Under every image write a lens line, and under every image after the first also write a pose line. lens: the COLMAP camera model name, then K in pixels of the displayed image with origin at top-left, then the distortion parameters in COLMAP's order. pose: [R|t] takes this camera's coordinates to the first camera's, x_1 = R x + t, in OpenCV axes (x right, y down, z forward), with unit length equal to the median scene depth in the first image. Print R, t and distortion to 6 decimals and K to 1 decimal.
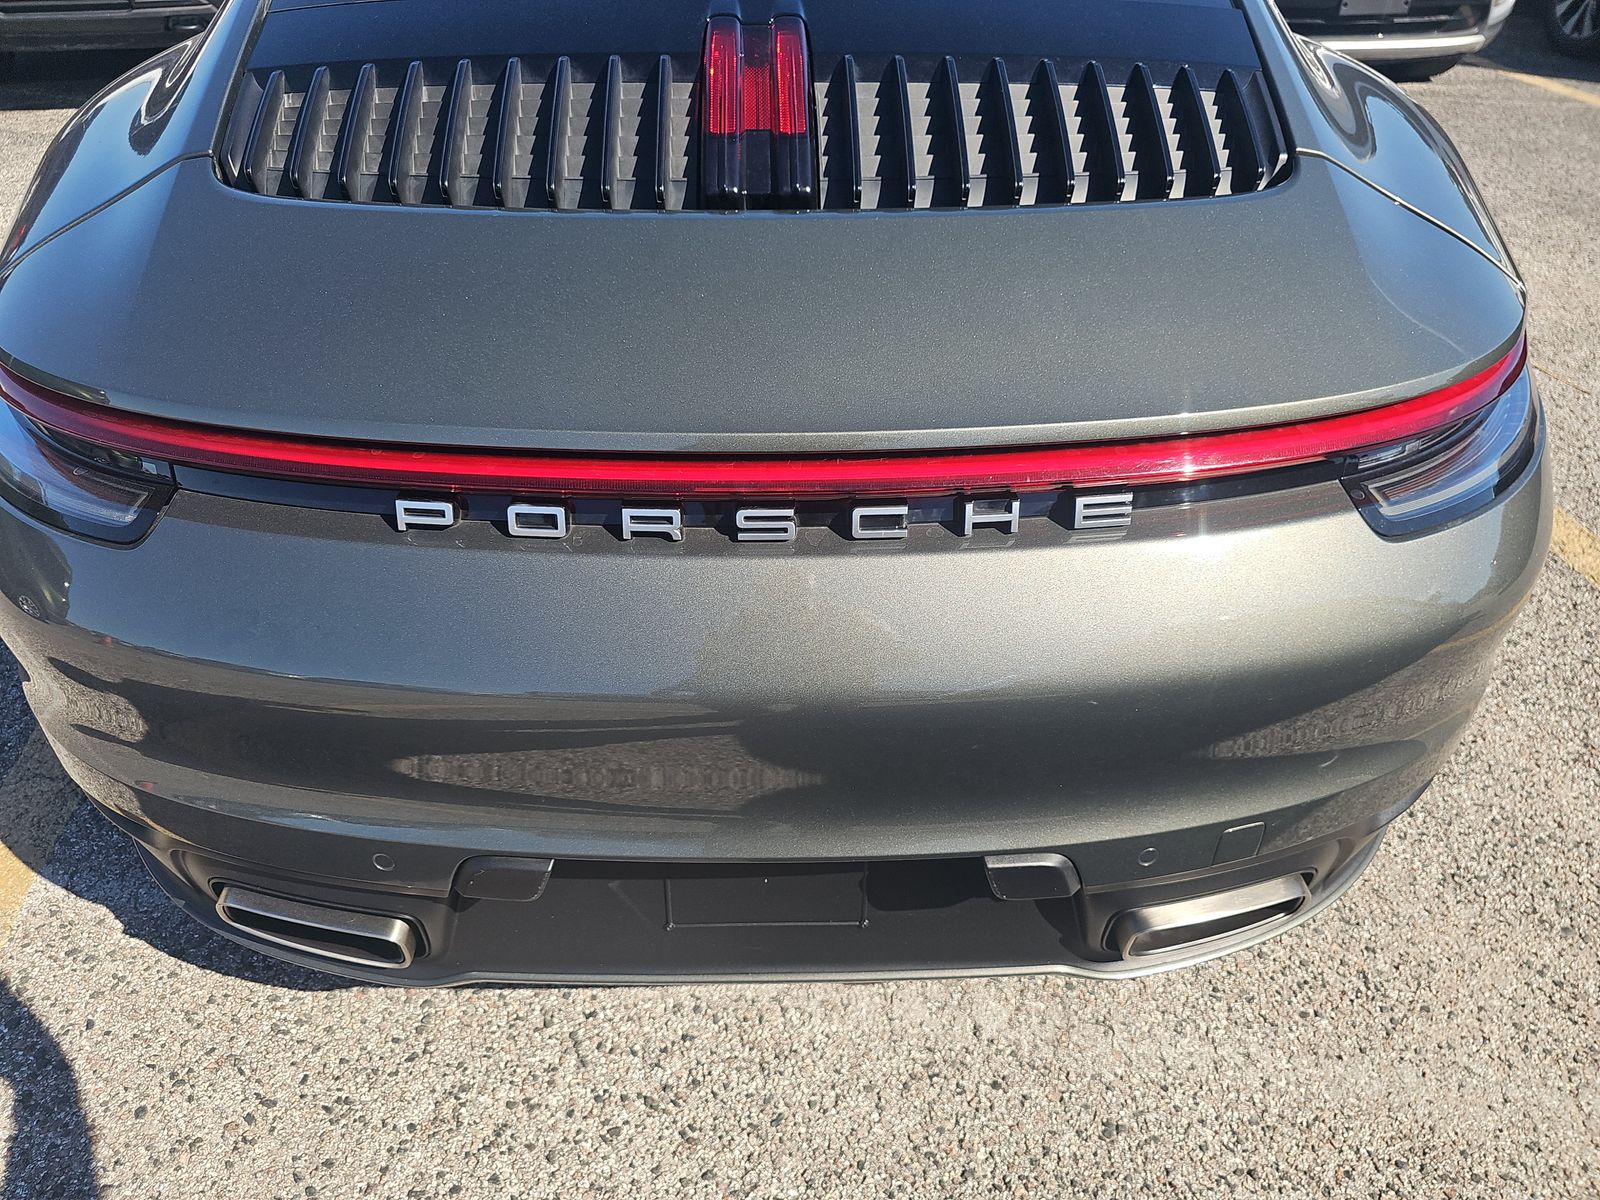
lens RADIAL K [[1066.8, 0, 784.0], [0, 1066.8, 608.1], [0, 0, 1]] dist [0.029206, -0.031637]
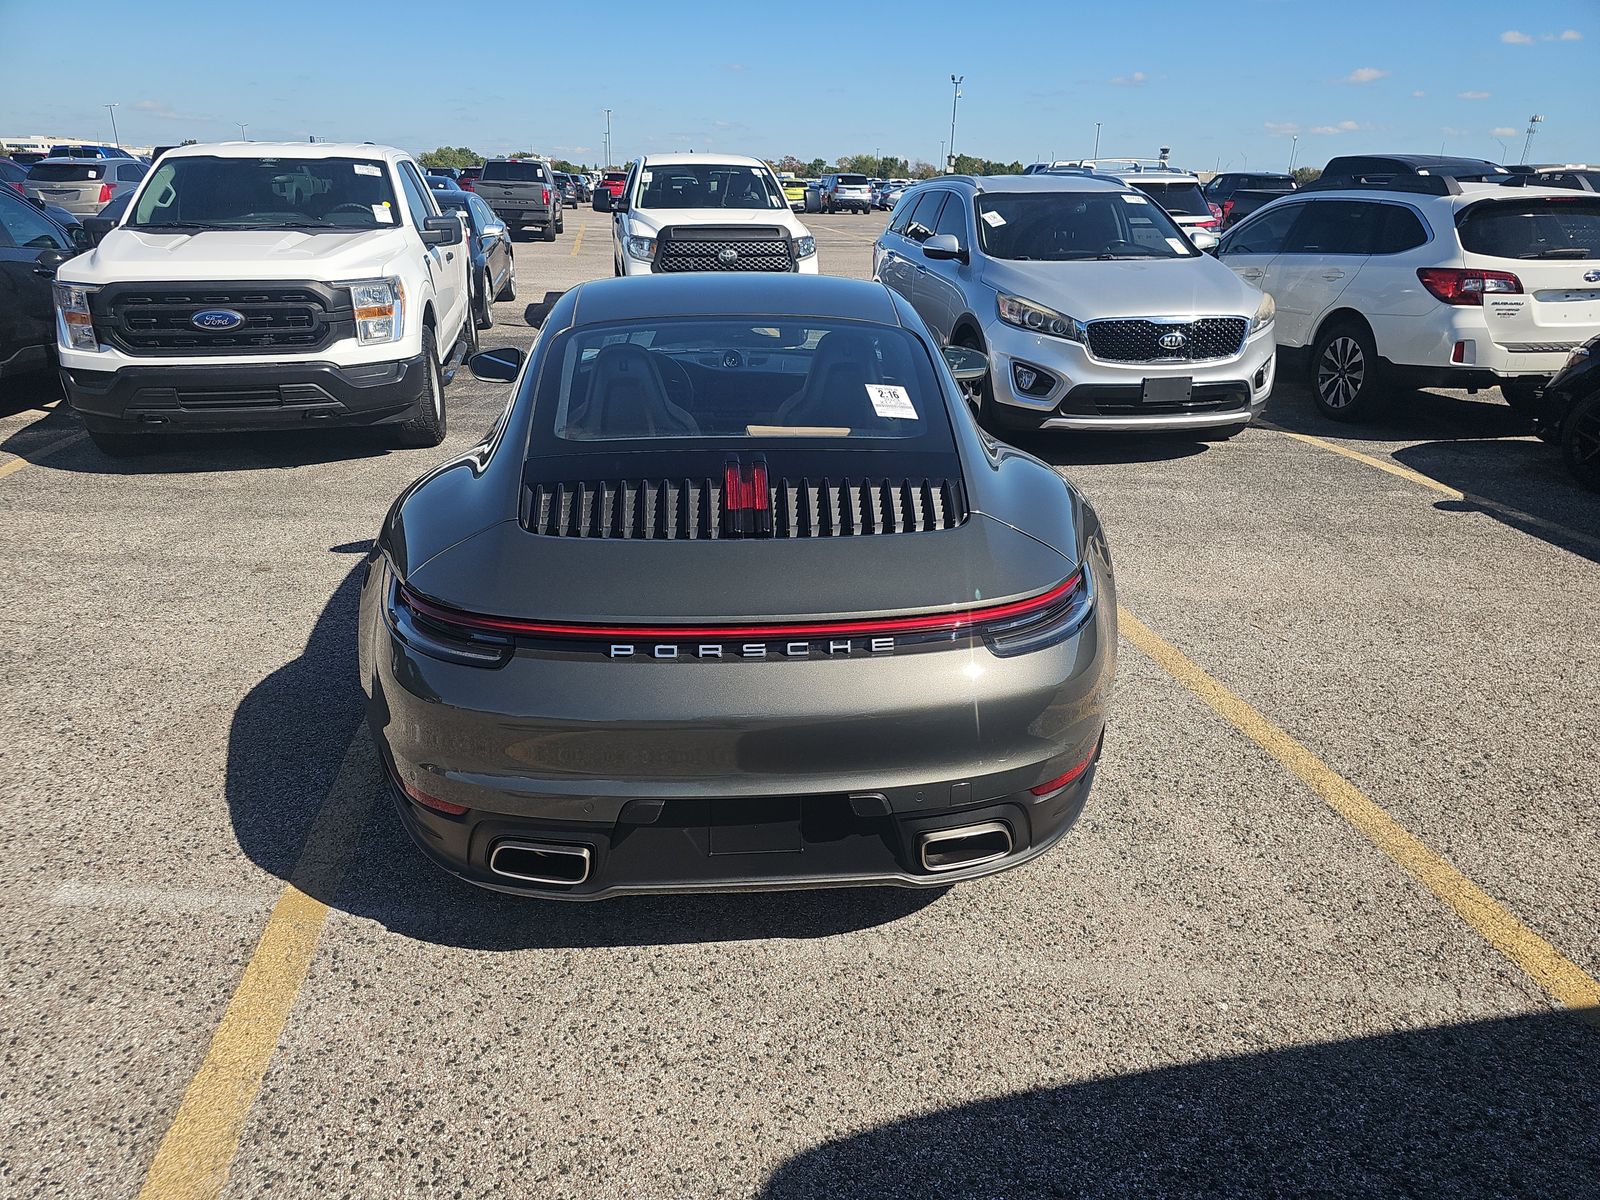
lens RADIAL K [[1066.8, 0, 806.7], [0, 1066.8, 587.9], [0, 0, 1]] dist [0.029206, -0.031637]
pose [[0.998835, -0.016862, 0.045219, -0.002609], [0.029643, 0.953746, -0.299149, 0.375850], [-0.038083, 0.300141, 0.953134, -1.035291]]
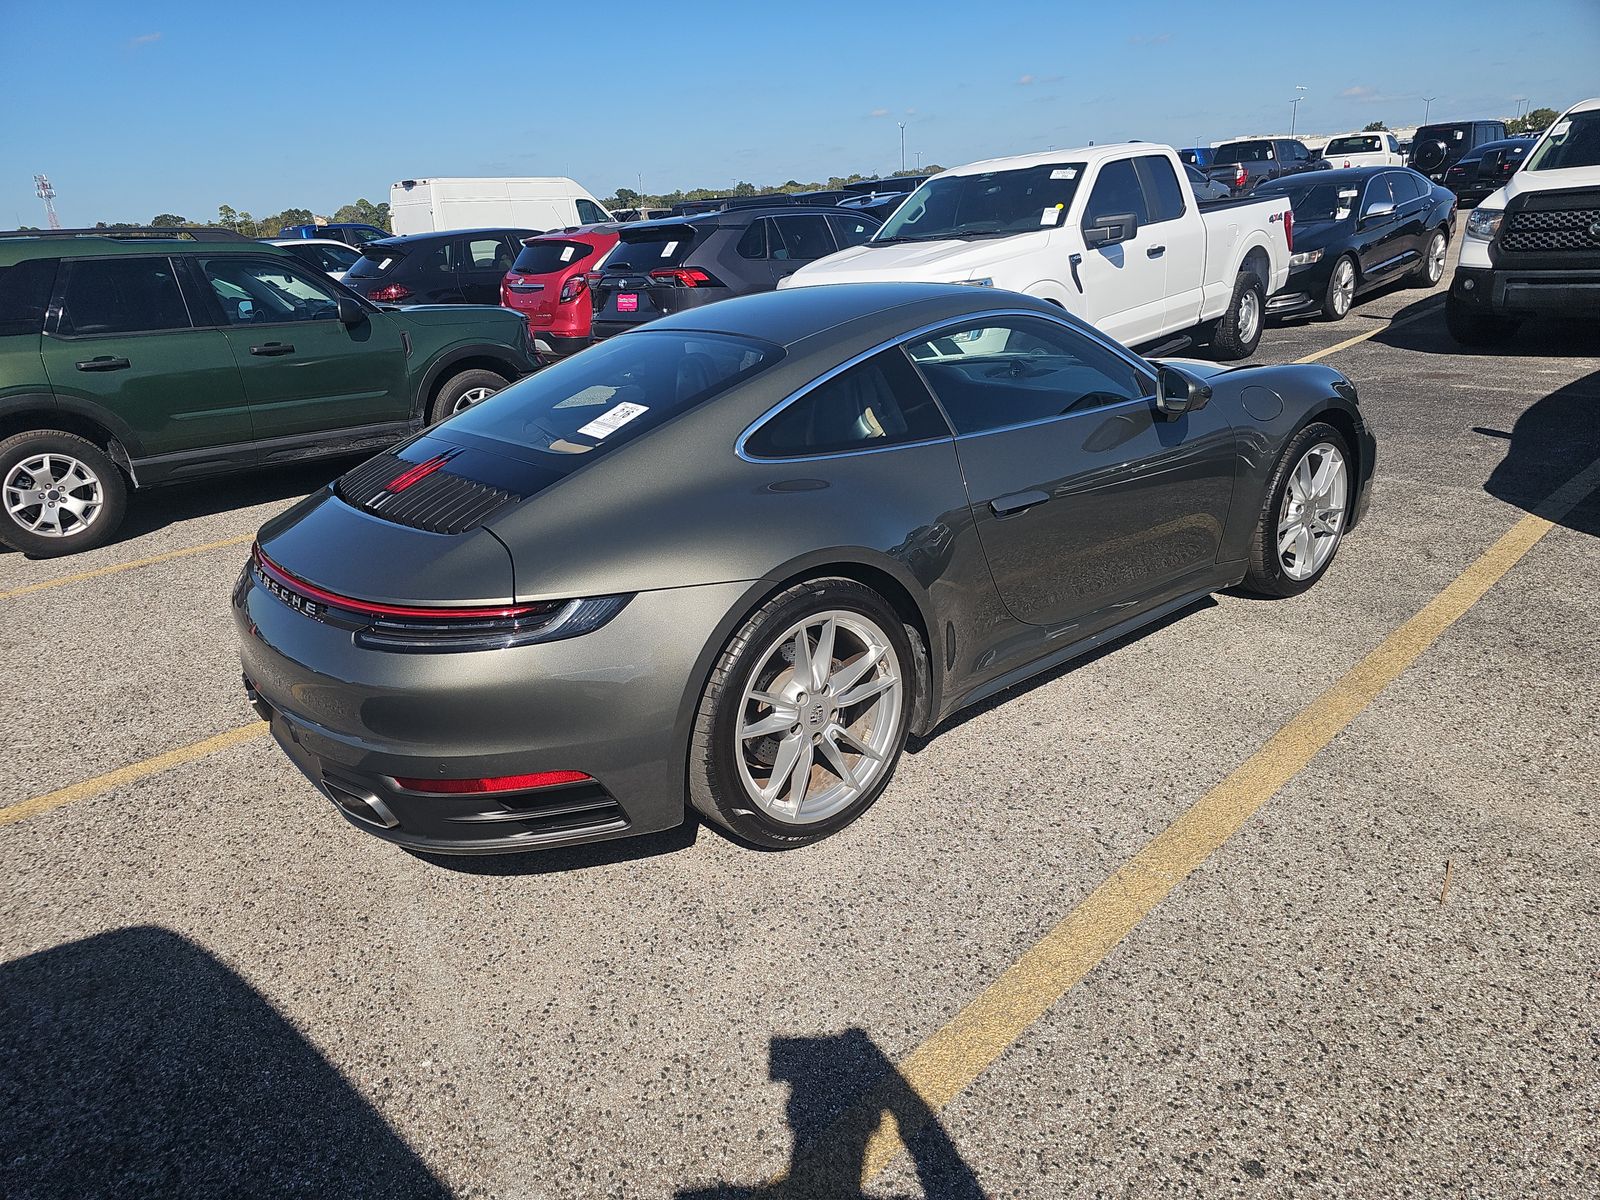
lens RADIAL K [[1066.8, 0, 790.9], [0, 1066.8, 606.8], [0, 0, 1]] dist [0.029206, -0.031637]
pose [[0.603337, 0.211157, -0.769024, 2.485105], [-0.413028, 0.907639, -0.074823, -0.309869], [0.682197, 0.362772, 0.634826, -0.045256]]
